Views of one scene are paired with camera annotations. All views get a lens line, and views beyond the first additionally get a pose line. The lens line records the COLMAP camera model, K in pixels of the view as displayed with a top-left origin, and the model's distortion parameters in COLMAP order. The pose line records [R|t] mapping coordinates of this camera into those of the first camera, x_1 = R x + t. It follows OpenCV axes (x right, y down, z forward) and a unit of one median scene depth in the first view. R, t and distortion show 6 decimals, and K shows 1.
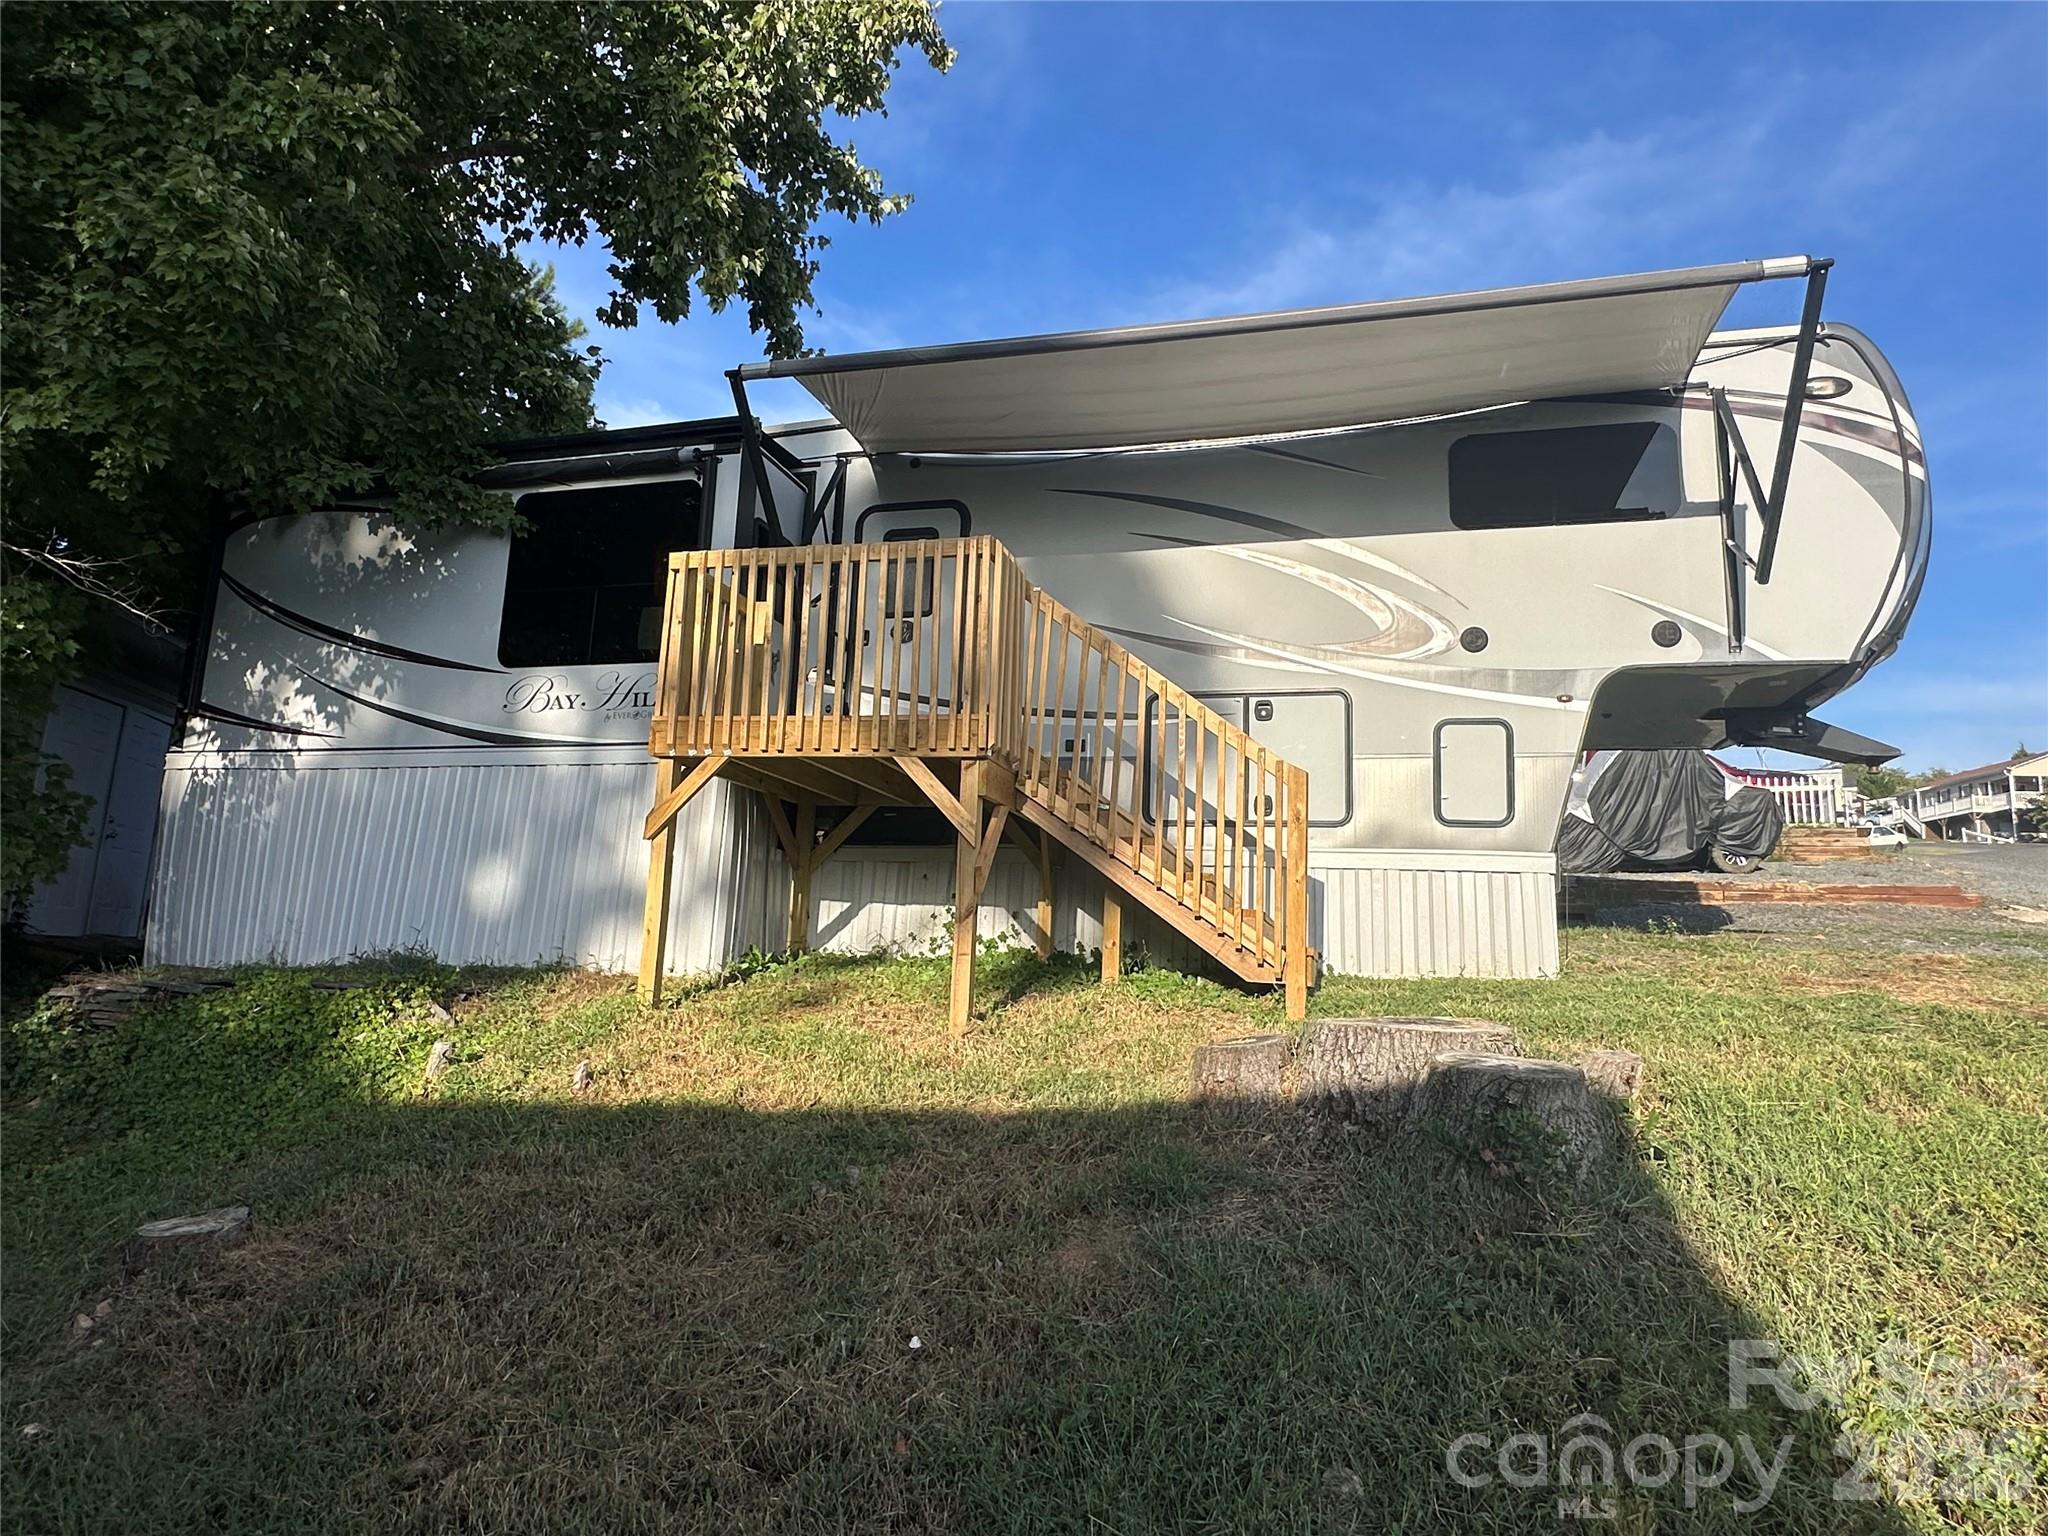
lens RADIAL K [[1190.8, 0, 1021.1], [0, 1190.8, 764.5], [0, 0, 1]] dist [0.000655, 0.002103]
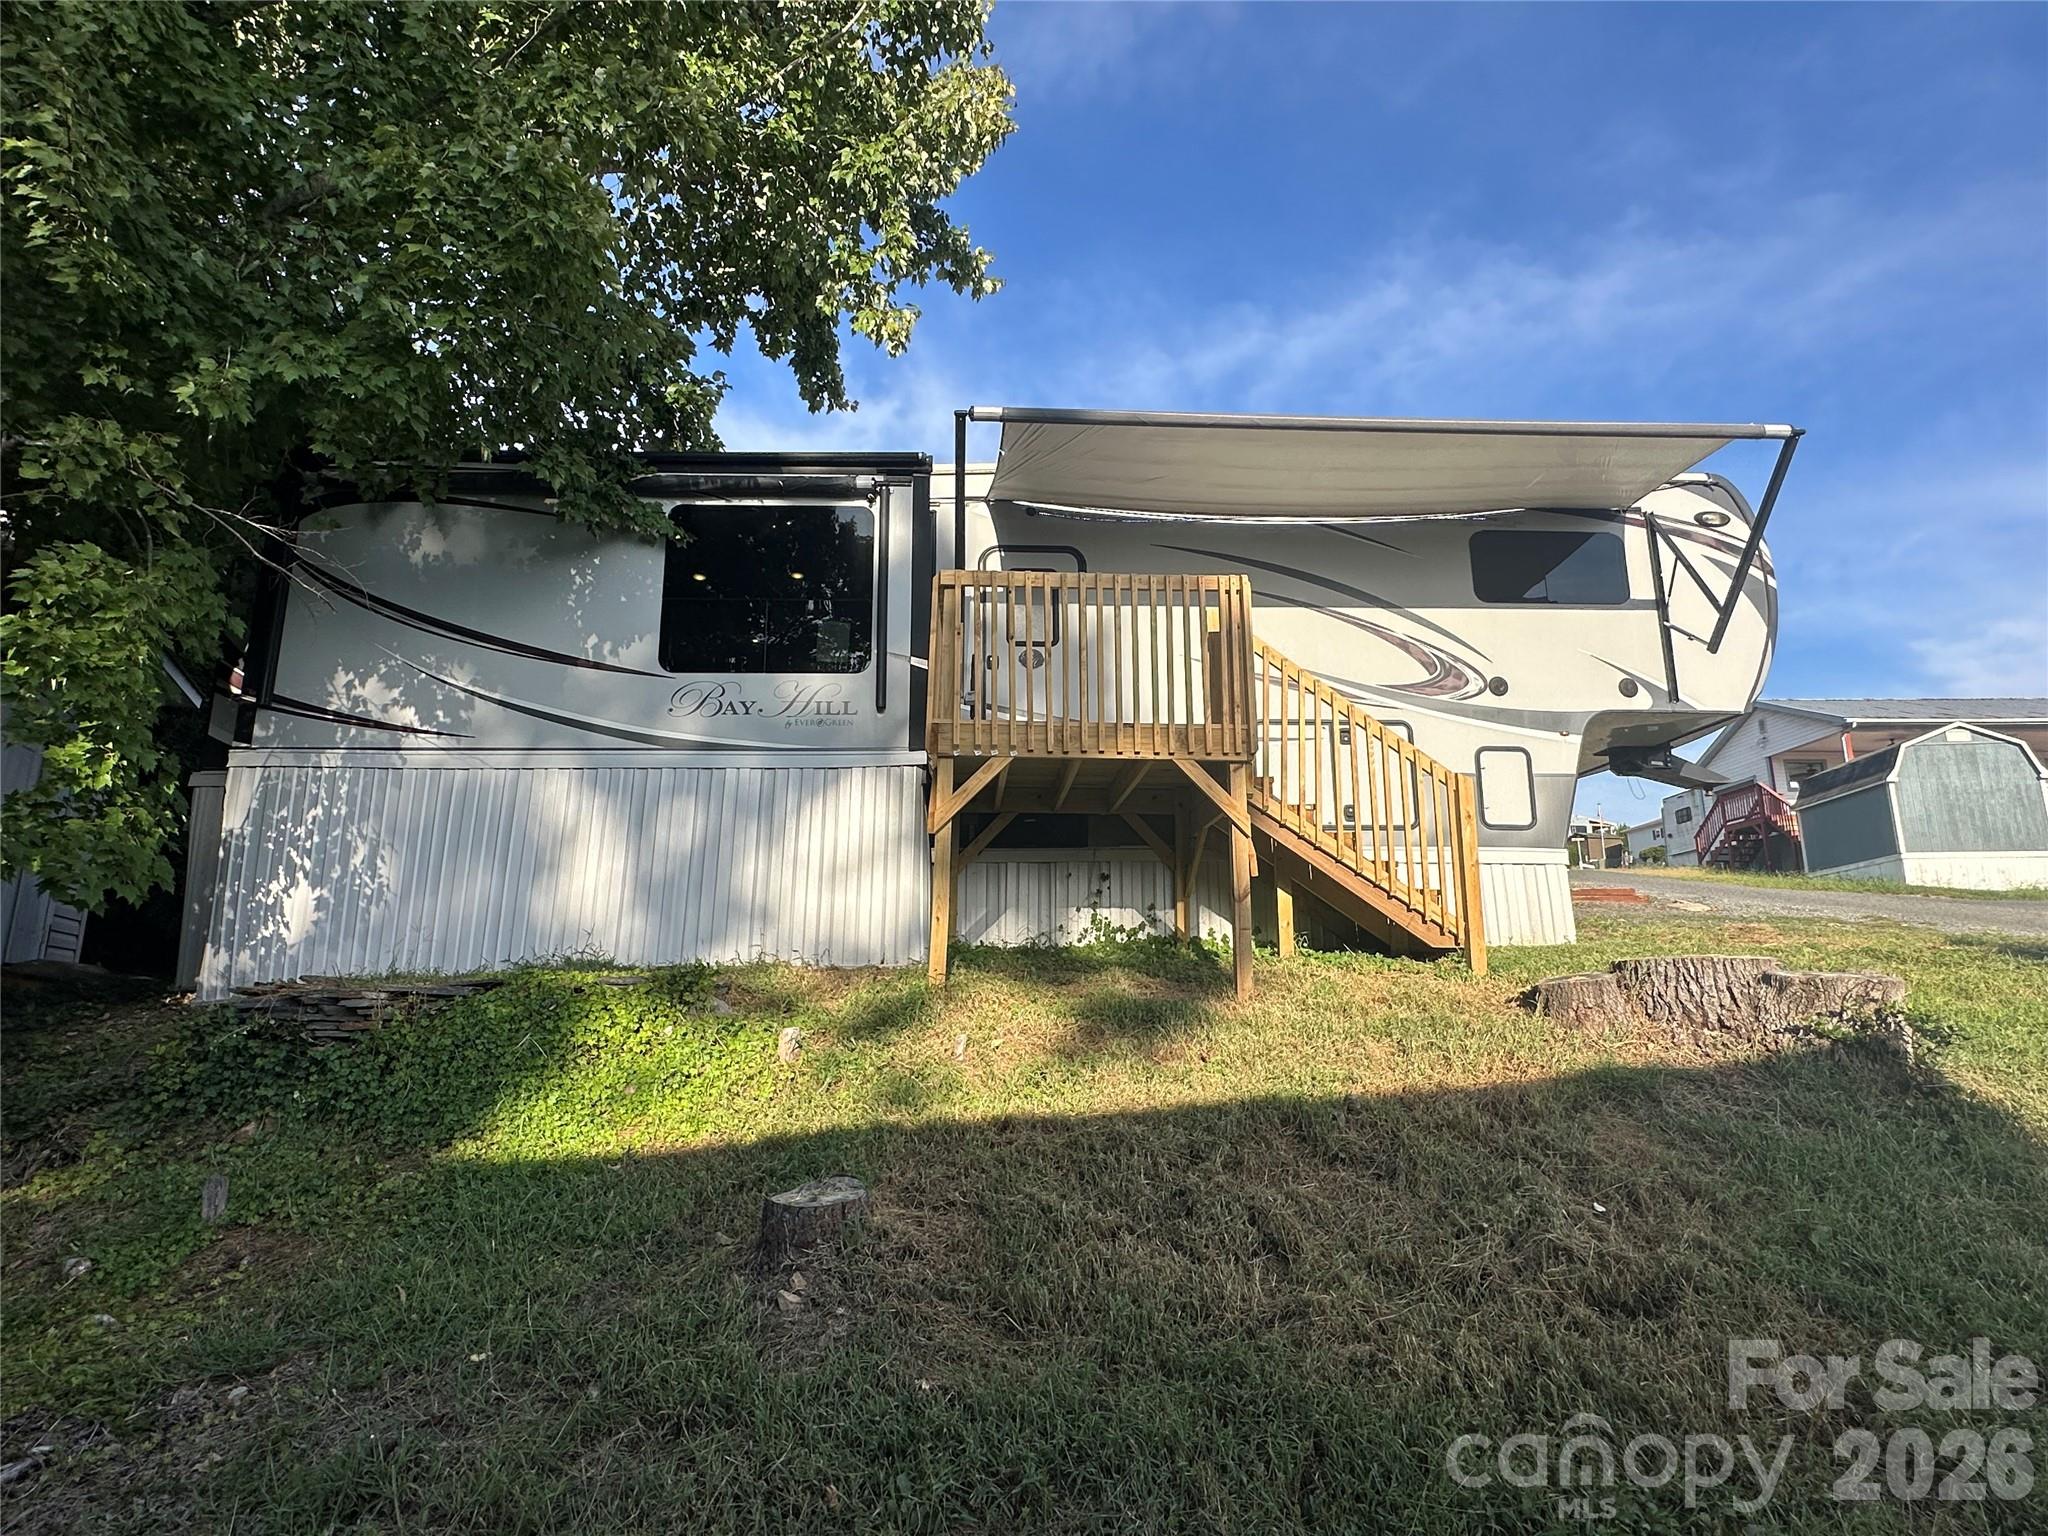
lens RADIAL K [[1068.2, 0, 1027.3], [0, 1068.2, 767.4], [0, 0, 1]] dist [0.006599, 0.000647]
pose [[0.952214, 0.022811, 0.304578, -0.441455], [-0.009936, 0.998993, -0.043756, 0.038018], [-0.305269, 0.038639, 0.951482, 0.047229]]
